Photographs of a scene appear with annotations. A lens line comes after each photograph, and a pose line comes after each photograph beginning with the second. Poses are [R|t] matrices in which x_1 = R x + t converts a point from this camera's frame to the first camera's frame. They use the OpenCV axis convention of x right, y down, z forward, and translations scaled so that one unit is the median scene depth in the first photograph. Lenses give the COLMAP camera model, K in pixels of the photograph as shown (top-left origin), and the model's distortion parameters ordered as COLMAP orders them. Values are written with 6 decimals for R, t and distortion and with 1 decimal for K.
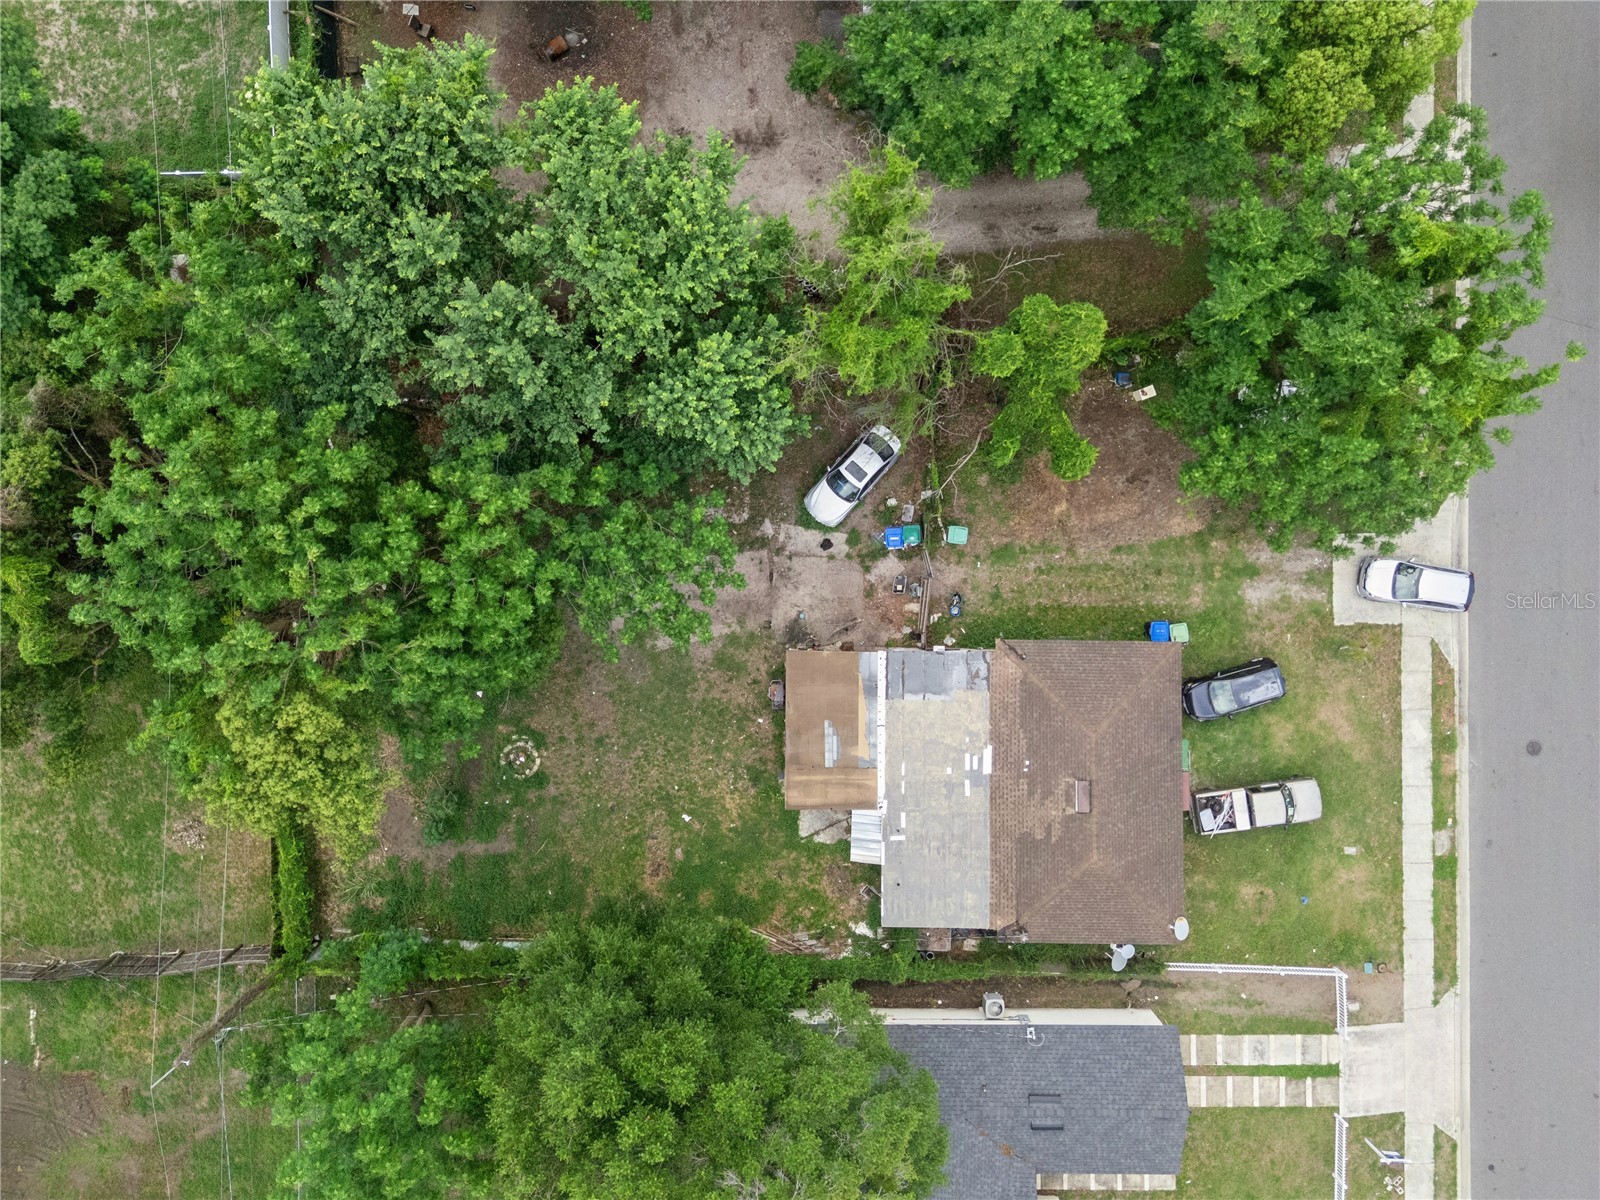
lens RADIAL K [[1168.0, 0, 799.5], [0, 1168.0, 575.9], [0, 0, 1]] dist [0.068524, -0.051878]
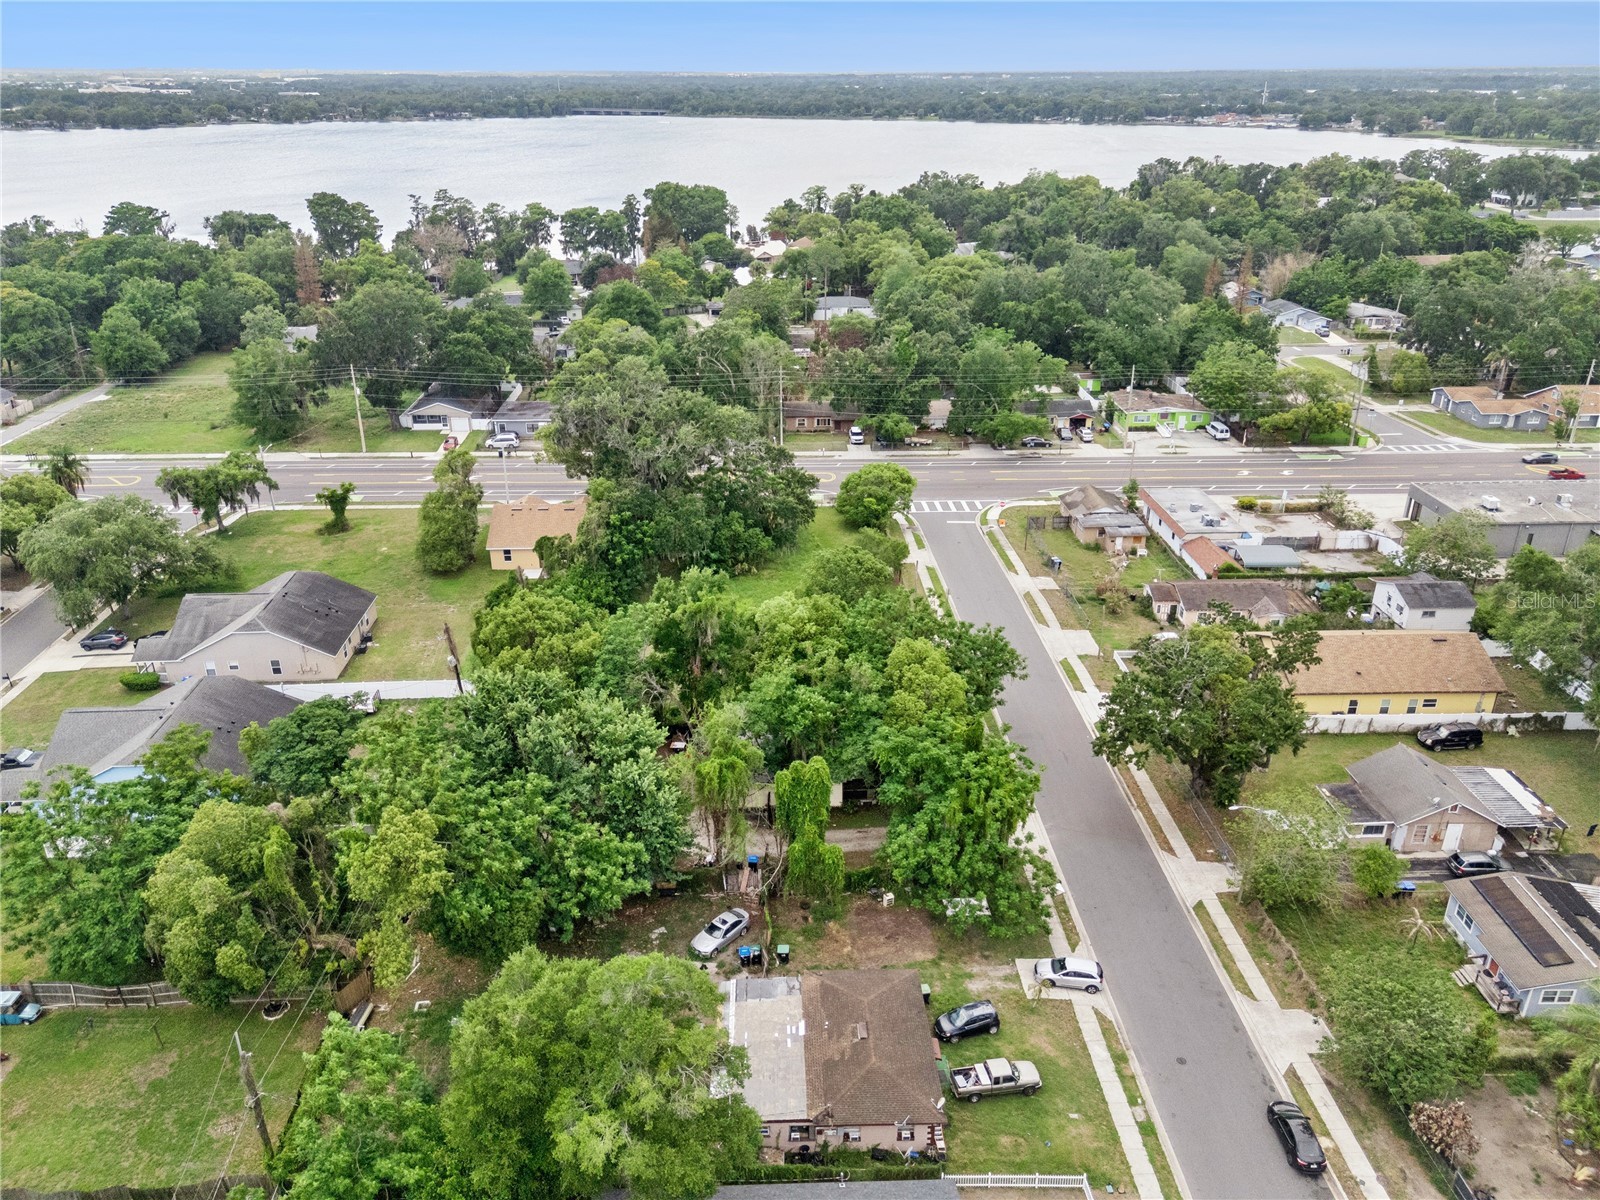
lens RADIAL K [[1177.1, 0, 798.5], [0, 1177.1, 603.9], [0, 0, 1]] dist [0.074671, -0.073509]
pose [[0.999444, -0.018428, 0.027802, 0.116766], [0.032841, 0.397938, -0.916824, 1.268773], [0.005832, 0.917227, 0.398322, -0.105596]]
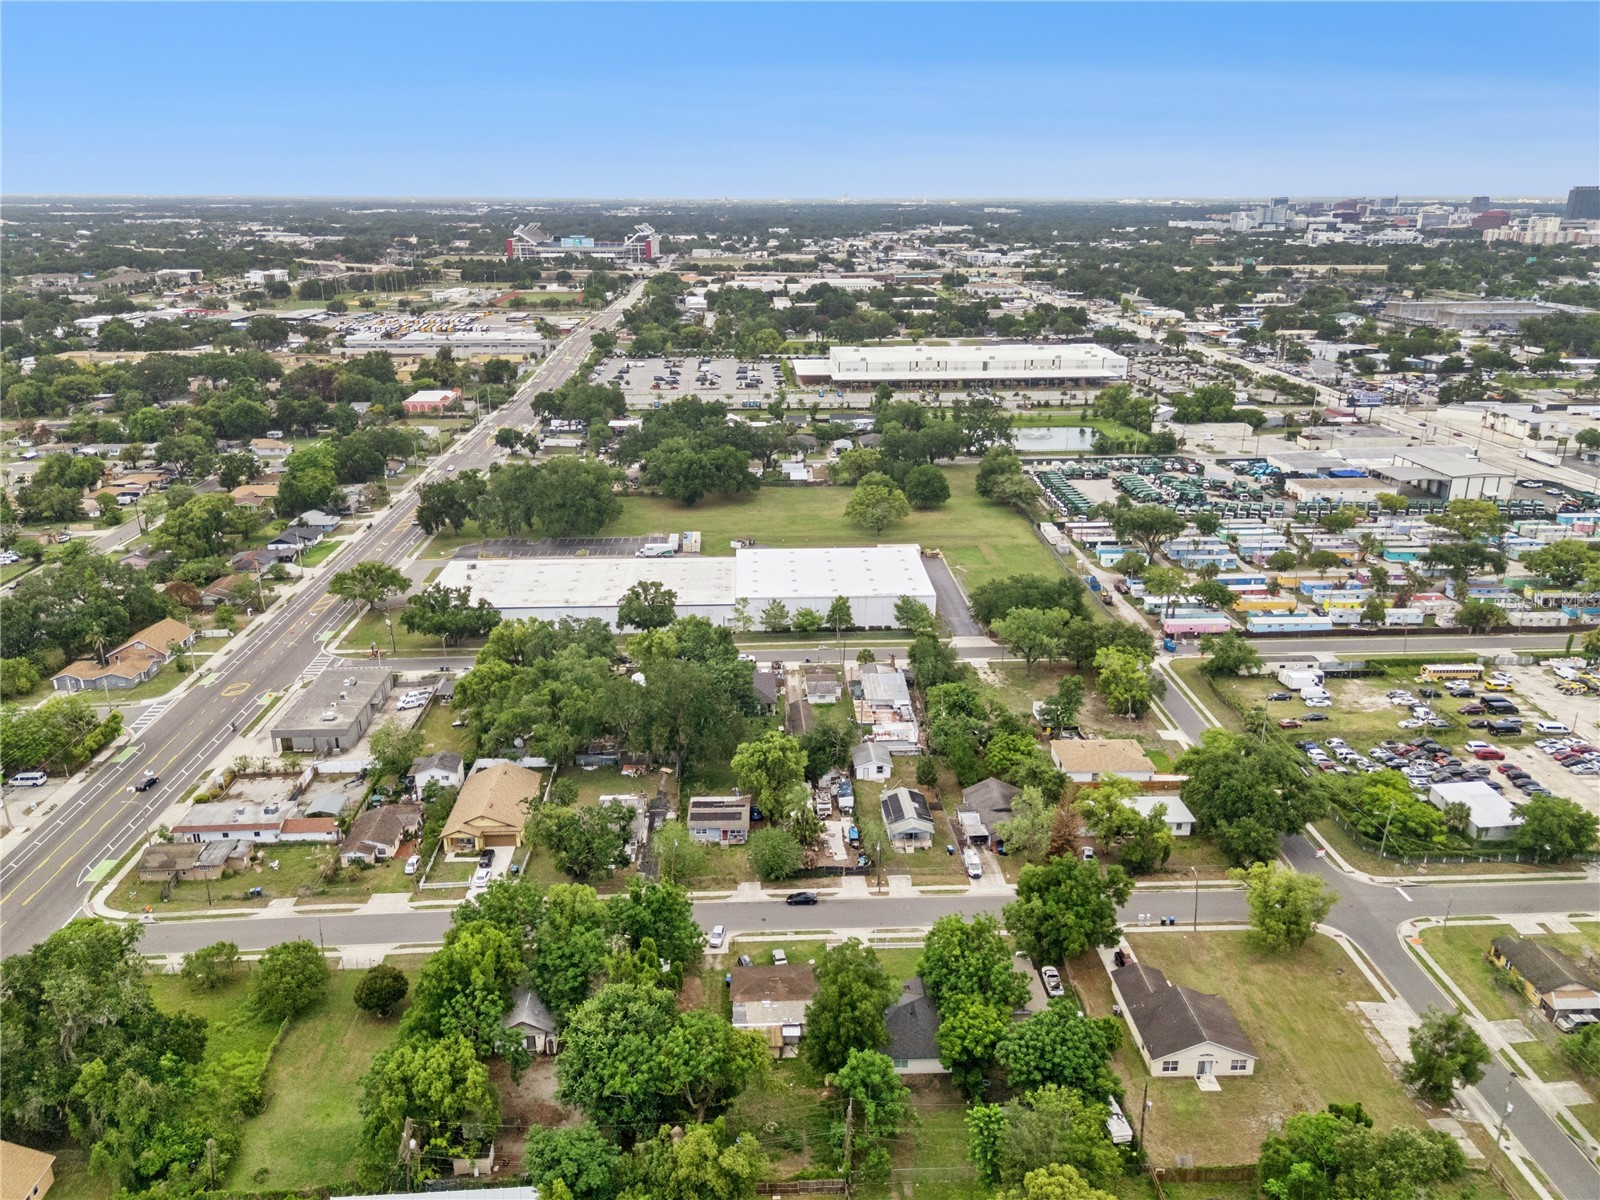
lens RADIAL K [[1185.8, 0, 799.4], [0, 1185.8, 586.0], [0, 0, 1]] dist [0.076129, -0.072540]
pose [[-0.042042, -0.320567, 0.946292, -2.530931], [0.999007, -0.027472, 0.035078, 0.156674], [0.014752, 0.946827, 0.321404, -1.141519]]
